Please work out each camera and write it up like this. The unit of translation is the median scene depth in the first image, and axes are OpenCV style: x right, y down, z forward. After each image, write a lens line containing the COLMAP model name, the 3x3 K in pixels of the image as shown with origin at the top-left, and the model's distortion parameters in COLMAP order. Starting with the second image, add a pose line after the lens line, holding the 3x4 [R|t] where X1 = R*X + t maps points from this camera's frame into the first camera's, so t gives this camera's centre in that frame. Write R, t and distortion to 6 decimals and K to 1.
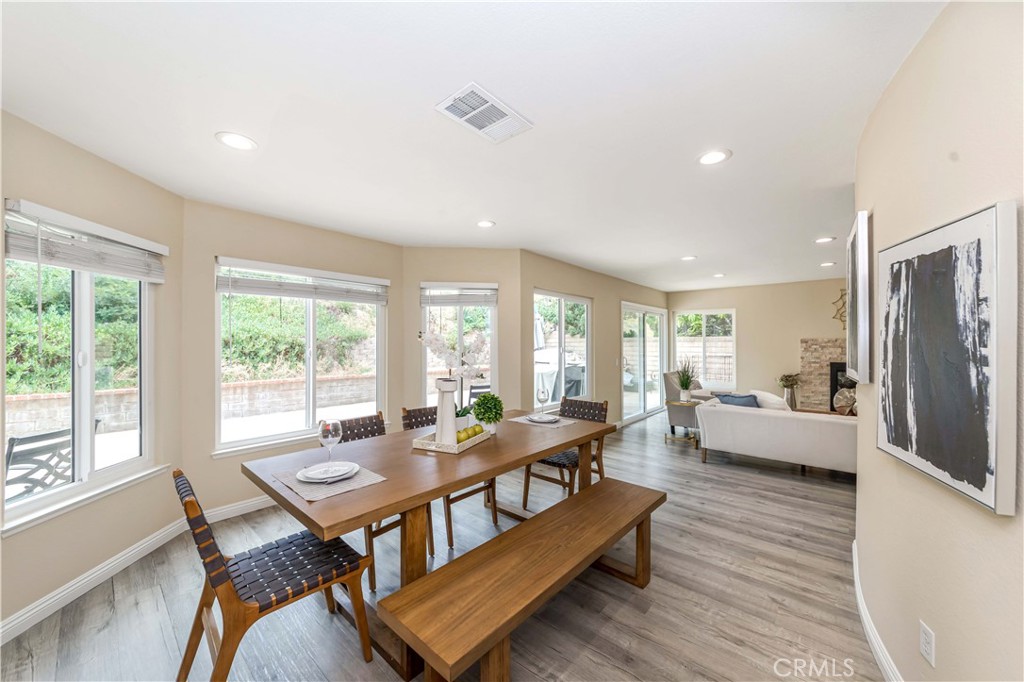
lens RADIAL K [[390.4, 0, 503.8], [0, 390.4, 345.7], [0, 0, 1]] dist [-0.007575, 0.000513]
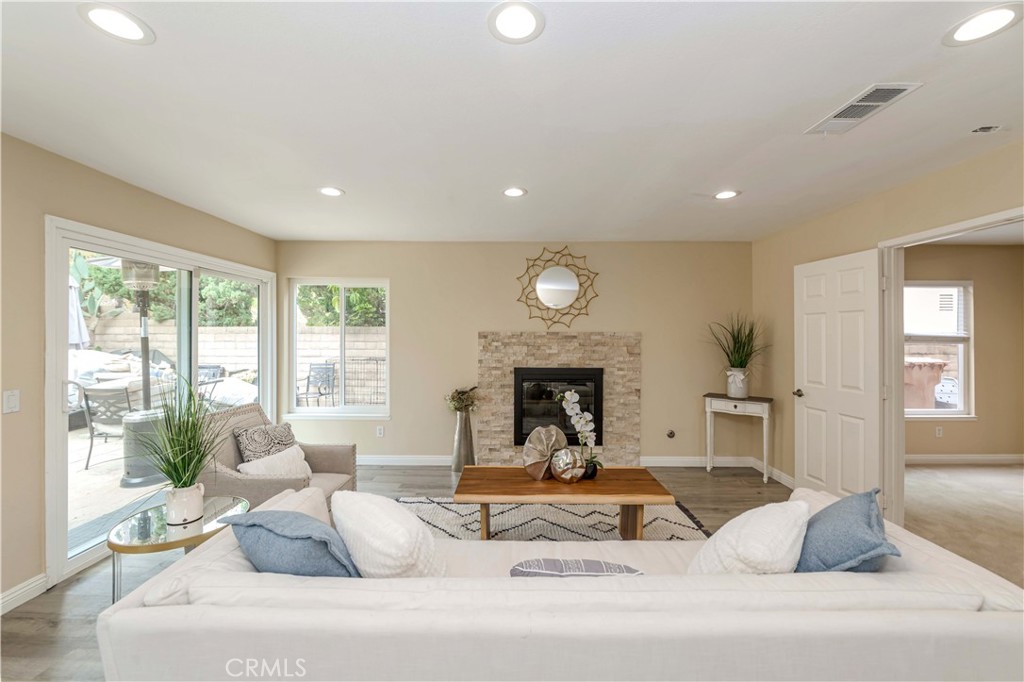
lens RADIAL K [[405.8, 0, 508.3], [0, 405.8, 334.8], [0, 0, 1]] dist [0.001123, -0.000259]
pose [[0.760238, 0.001844, 0.649642, 0.507473], [0.000435, 0.999994, -0.003348, -0.014044], [-0.649645, 0.002828, 0.760232, 0.635534]]
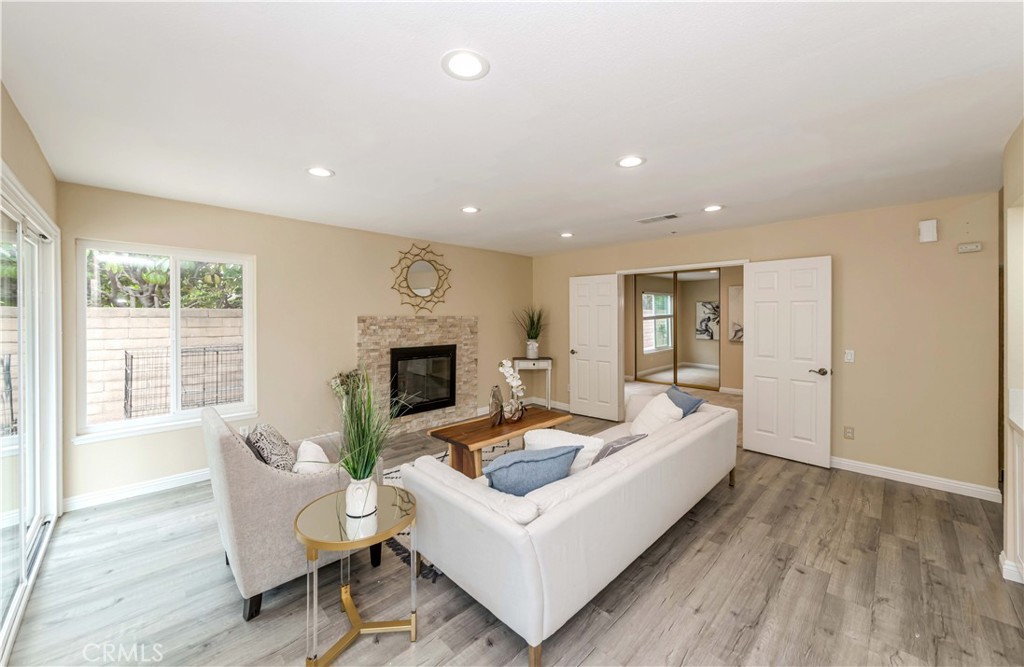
lens RADIAL K [[388.3, 0, 500.1], [0, 388.3, 321.3], [0, 0, 1]] dist [-0.002880, -0.000494]
pose [[0.078445, -0.012639, 0.996838, 0.168821], [0.005575, 0.999910, 0.012239, -0.021456], [-0.996903, 0.004597, 0.078508, 0.972647]]
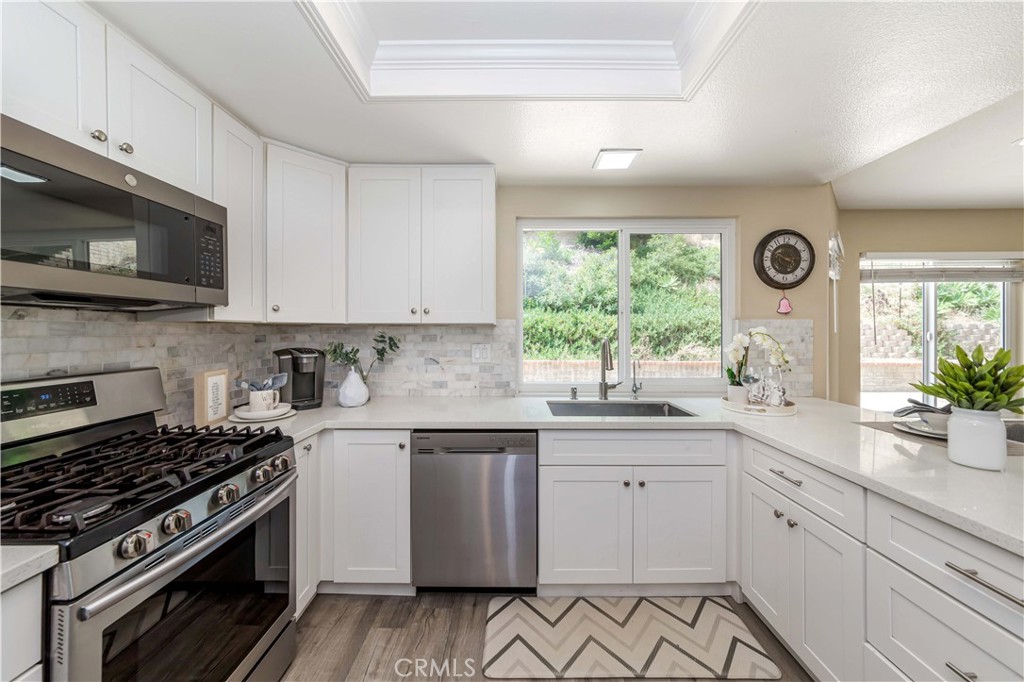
lens RADIAL K [[375.0, 0, 507.9], [0, 375.0, 332.8], [0, 0, 1]] dist [0.000048, -0.000104]
pose [[0.663233, 0.005722, -0.748391, -0.368613], [-0.004120, 0.999984, 0.003995, 0.007484], [0.748401, 0.000434, 0.663246, -0.340791]]
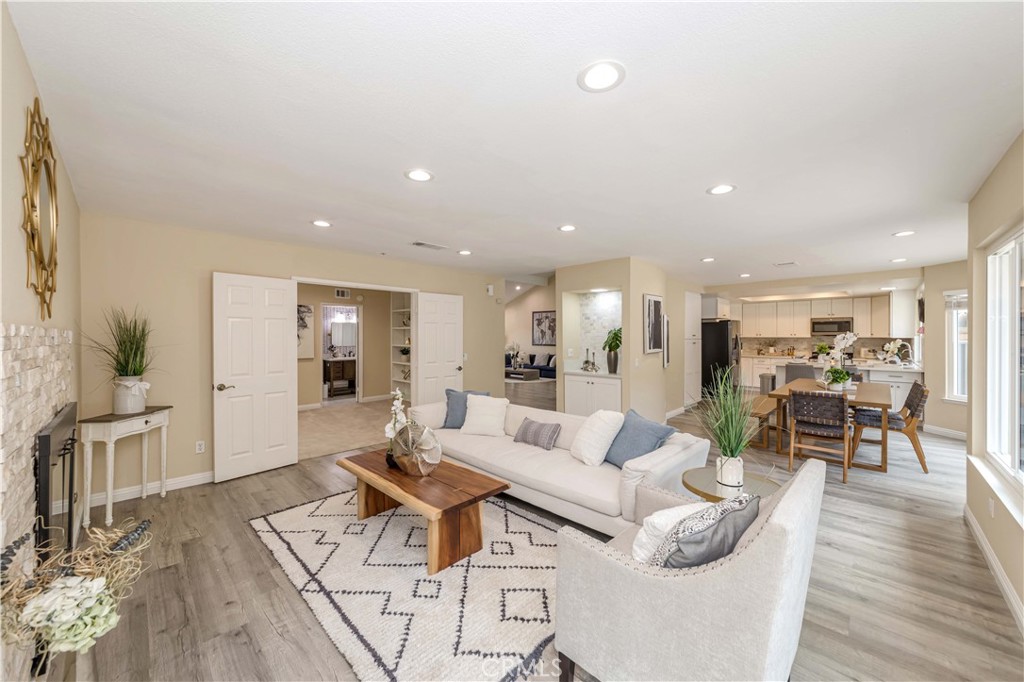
lens RADIAL K [[390.4, 0, 514.0], [0, 390.4, 337.8], [0, 0, 1]] dist [-0.007575, 0.000513]
pose [[-0.998654, 0.002198, 0.051820, 0.744897], [0.002574, 0.999971, 0.007183, -0.015605], [-0.051802, 0.007306, -0.998631, 1.577821]]
